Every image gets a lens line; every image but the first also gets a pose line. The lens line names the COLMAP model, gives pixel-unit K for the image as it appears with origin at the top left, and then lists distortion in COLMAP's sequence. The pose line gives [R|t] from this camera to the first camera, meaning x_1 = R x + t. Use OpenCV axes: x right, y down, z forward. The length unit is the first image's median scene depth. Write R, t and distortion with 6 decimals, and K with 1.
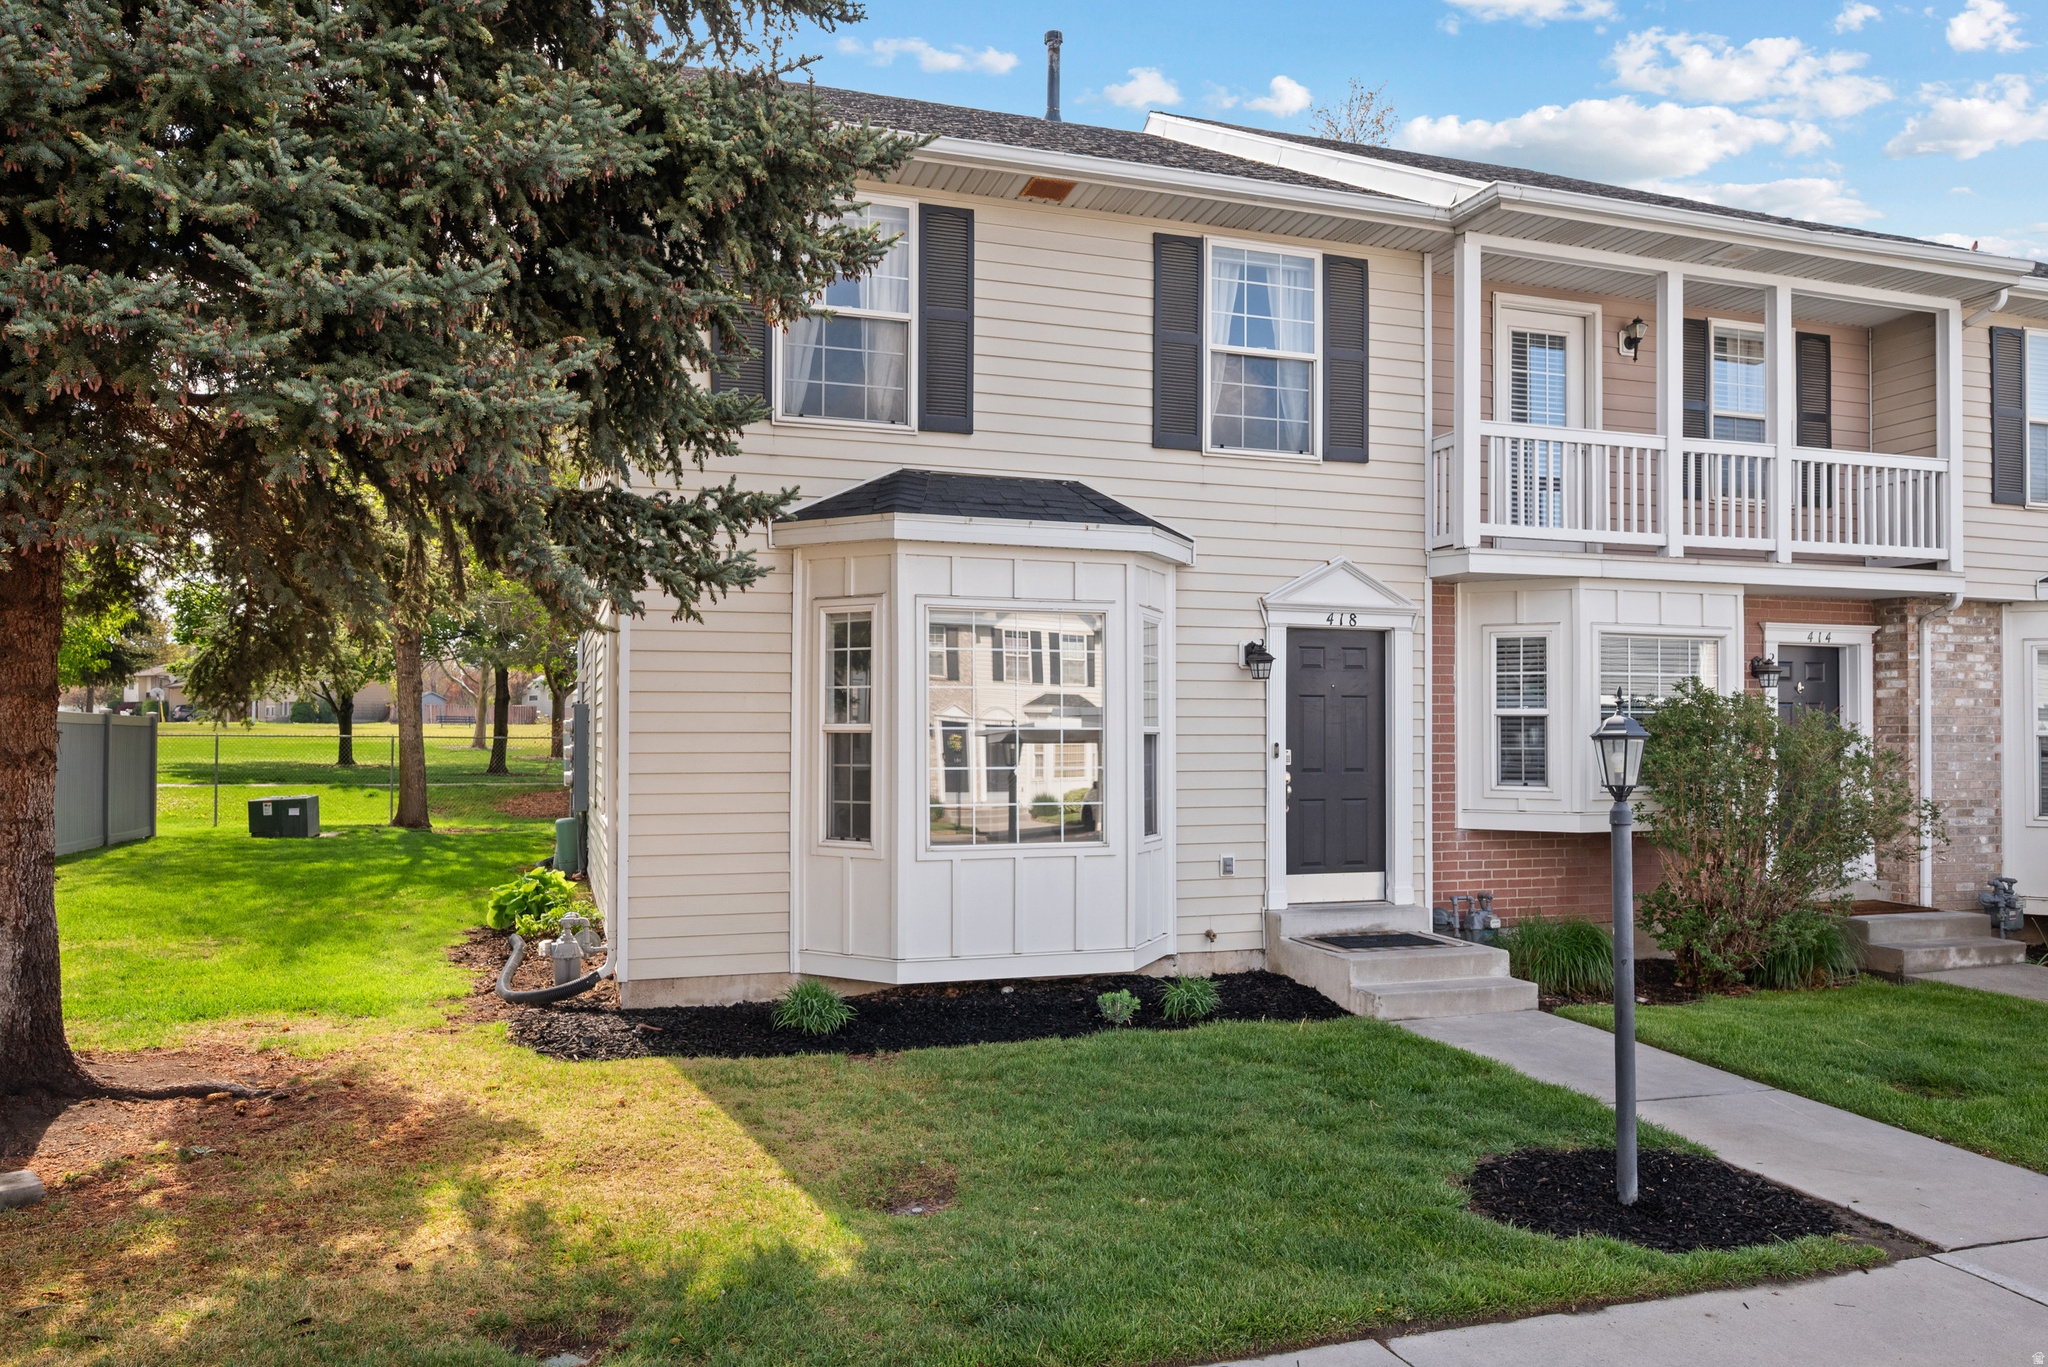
lens RADIAL K [[1414.7, 0, 998.7], [0, 1414.7, 723.1], [0, 0, 1]] dist [0.005463, -0.001877]
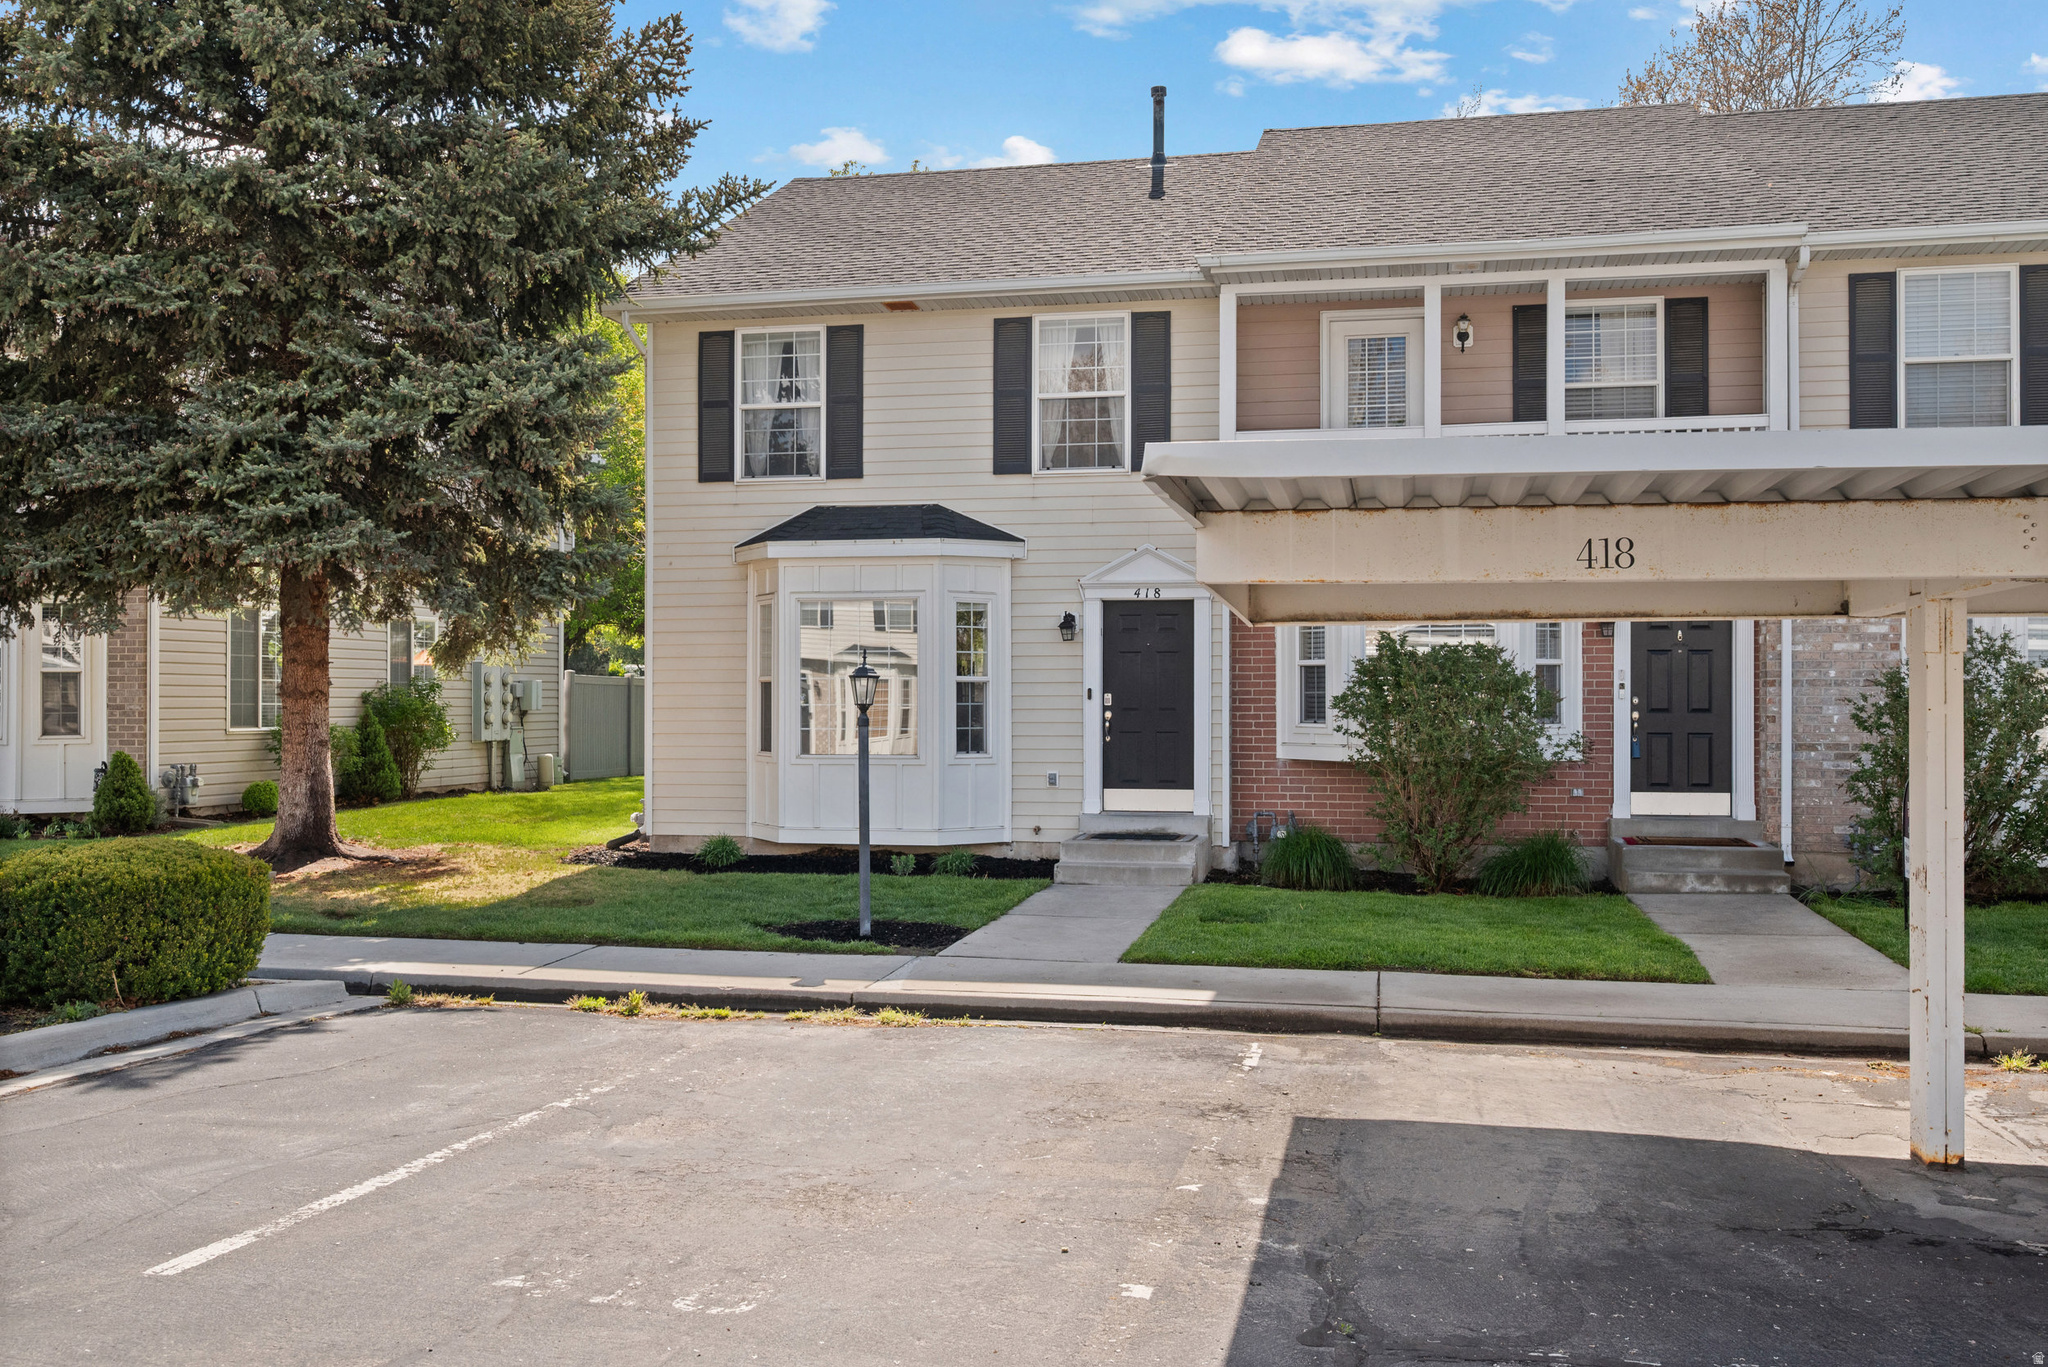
lens RADIAL K [[1769.9, 0, 1026.2], [0, 1769.9, 685.7], [0, 0, 1]] dist [0.000500, 0.001346]
pose [[0.861716, -0.005917, -0.507356, 0.988442], [0.006088, 0.999981, -0.001322, 0.013388], [0.507354, -0.001949, 0.861735, -0.462801]]
